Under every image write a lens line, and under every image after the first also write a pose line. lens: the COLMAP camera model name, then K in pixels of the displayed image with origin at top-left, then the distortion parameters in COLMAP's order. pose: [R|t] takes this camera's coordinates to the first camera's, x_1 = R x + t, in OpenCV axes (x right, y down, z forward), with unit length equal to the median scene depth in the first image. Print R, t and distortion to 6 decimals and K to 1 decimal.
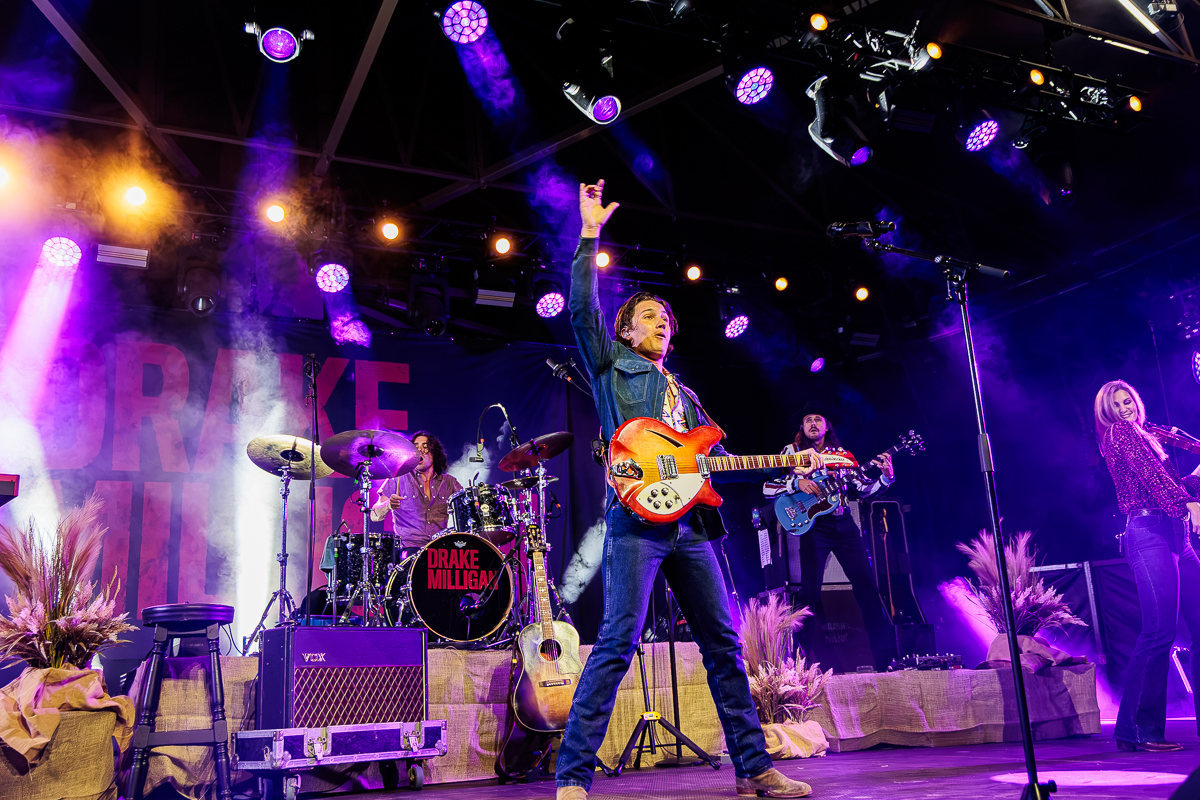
lens RADIAL K [[1120.2, 0, 604.8], [0, 1120.2, 390.7], [0, 0, 1]] dist [-0.002403, 0.000000]
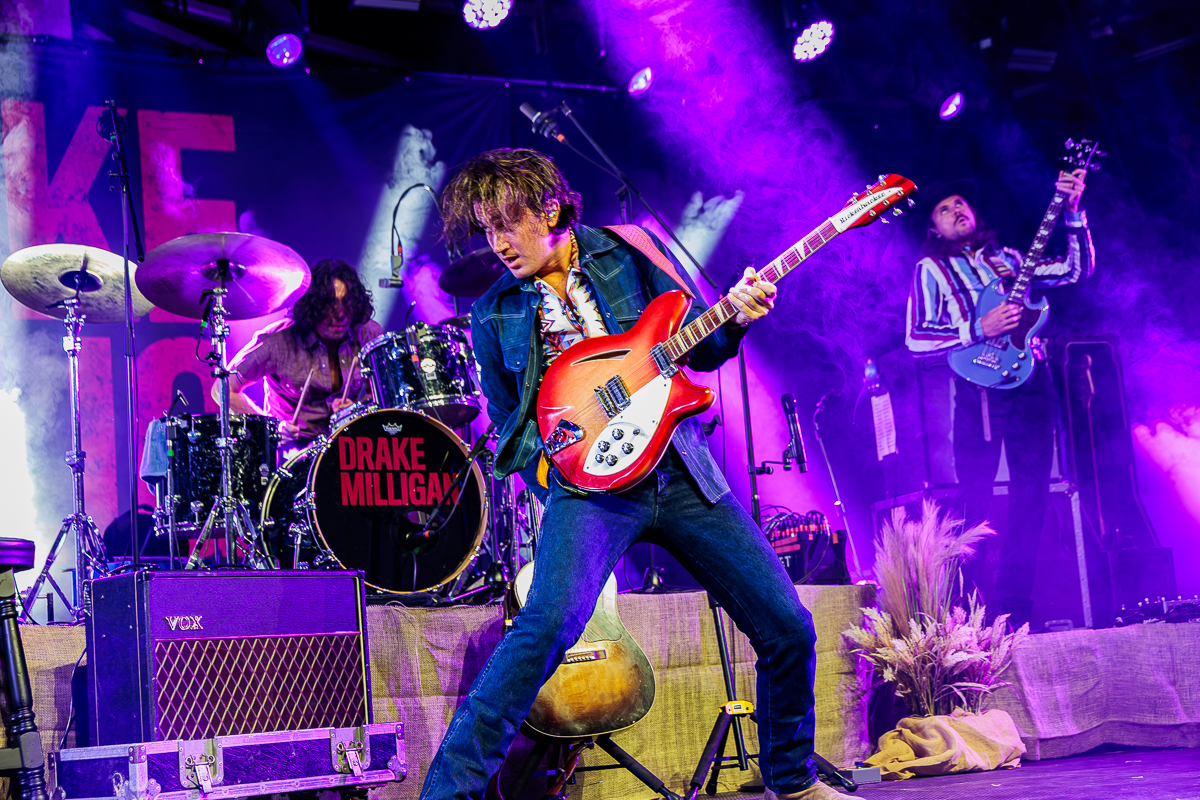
lens RADIAL K [[1985.5, 0, 594.6], [0, 1985.5, 392.0], [0, 0, 1]] dist [-0.001594, 0.000000]
pose [[0.999057, -0.021538, 0.037696, -0.063595], [0.017036, 0.993111, 0.115931, 0.001657], [-0.039933, -0.115179, 0.992542, -0.017151]]
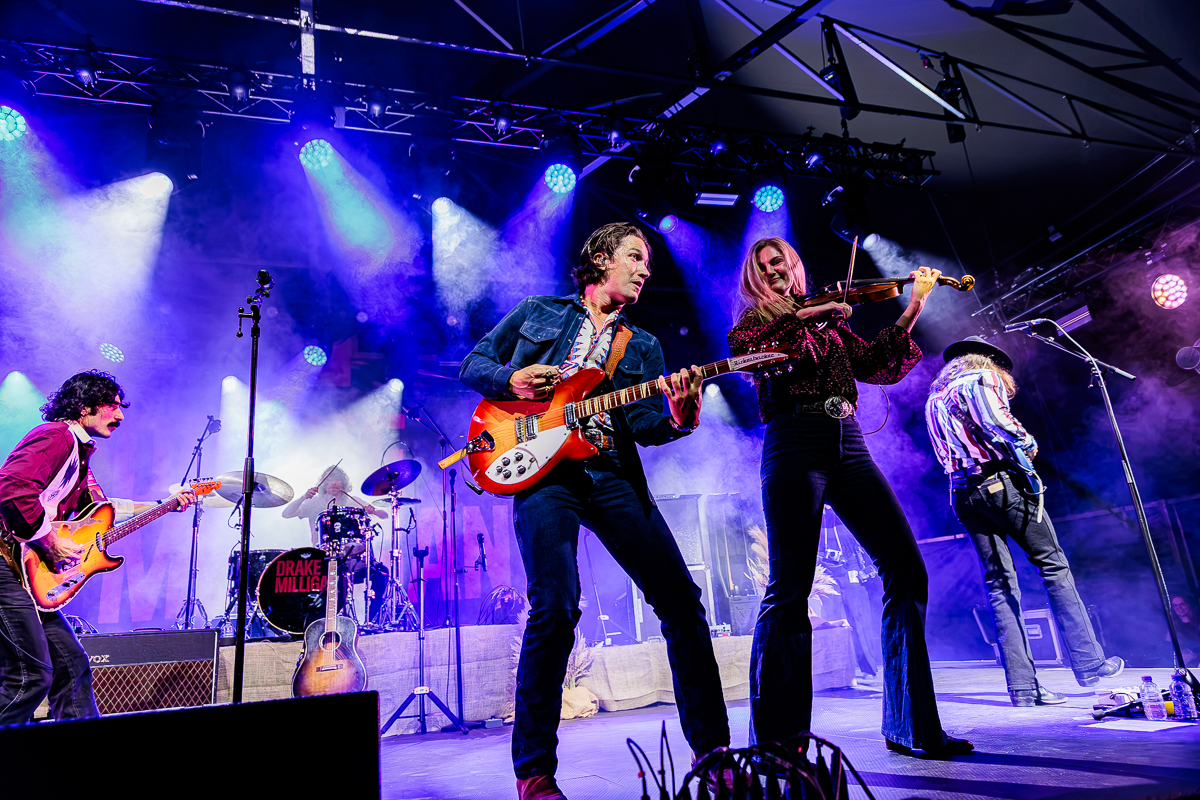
lens RADIAL K [[816.5, 0, 615.6], [0, 816.5, 394.1], [0, 0, 1]] dist [0.012292, -0.003654]
pose [[0.990722, -0.074381, -0.113747, 0.343673], [0.070655, 0.996834, -0.036457, 0.011938], [0.116098, 0.028082, 0.992841, 0.109116]]
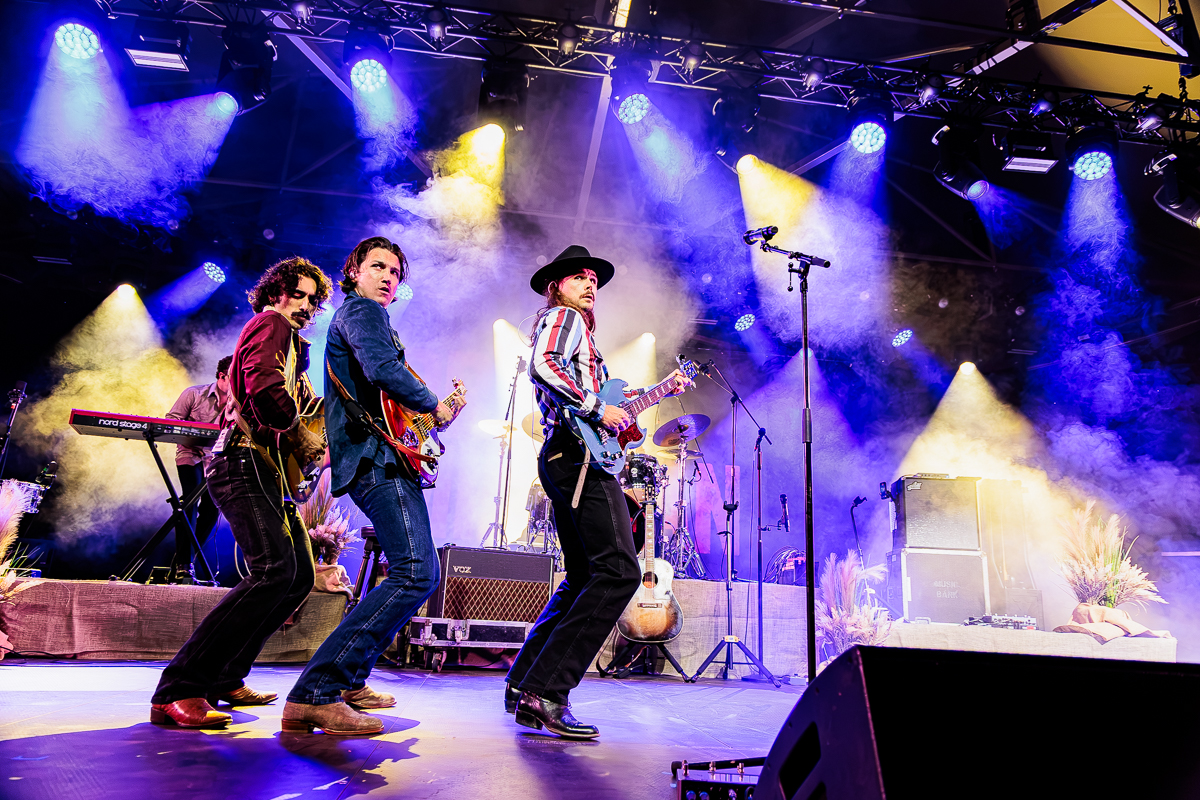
lens RADIAL K [[816.5, 0, 613.5], [0, 816.5, 398.6], [0, 0, 1]] dist [0.012292, -0.003654]
pose [[0.950674, 0.018227, -0.309656, 0.178757], [-0.015405, 0.999815, 0.011556, 0.007635], [0.309809, -0.006216, 0.950778, 0.068756]]
